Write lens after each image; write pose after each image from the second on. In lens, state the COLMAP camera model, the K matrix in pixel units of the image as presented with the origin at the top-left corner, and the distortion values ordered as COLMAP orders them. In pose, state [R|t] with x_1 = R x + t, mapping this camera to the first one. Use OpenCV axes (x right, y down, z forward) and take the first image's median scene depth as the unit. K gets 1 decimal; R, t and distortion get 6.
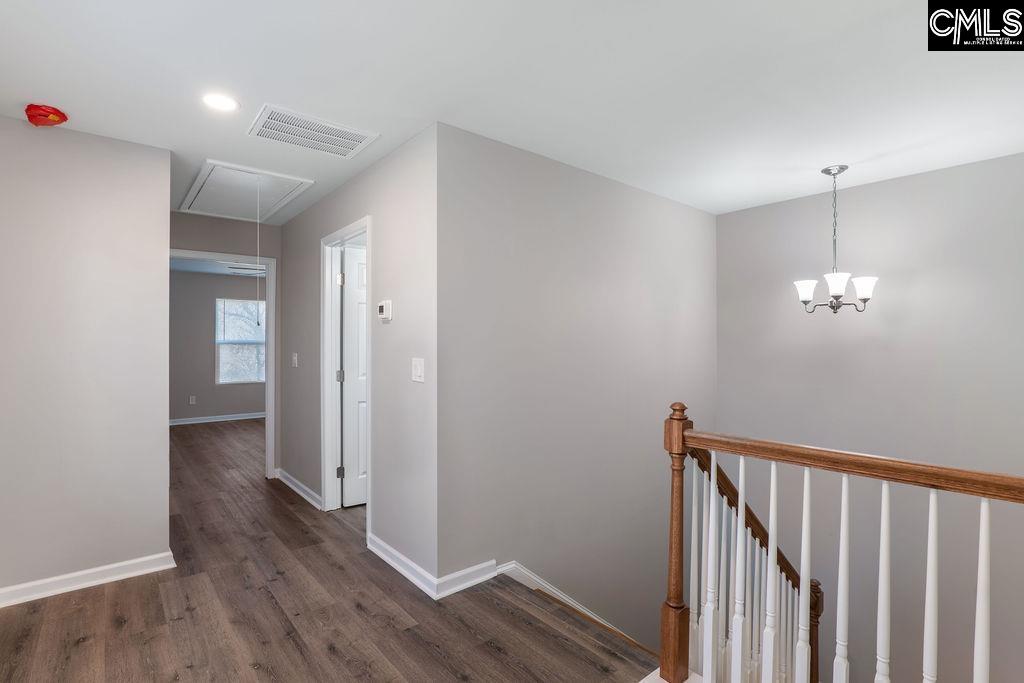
lens RADIAL K [[478.8, 0, 507.3], [0, 478.8, 345.9], [0, 0, 1]] dist [-0.017909, 0.001206]
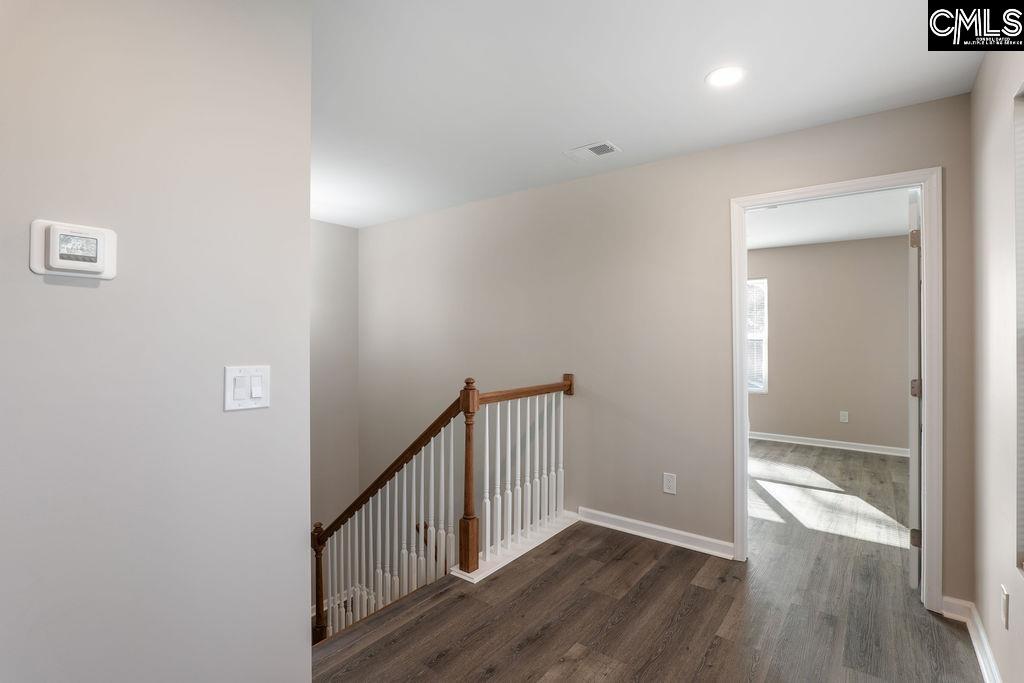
lens RADIAL K [[478.8, 0, 507.3], [0, 478.8, 345.9], [0, 0, 1]] dist [-0.017909, 0.001206]
pose [[-0.211384, -0.016294, 0.977267, -0.974574], [0.001043, 0.999857, 0.016896, -0.004366], [-0.977403, 0.004591, -0.211337, 1.069556]]
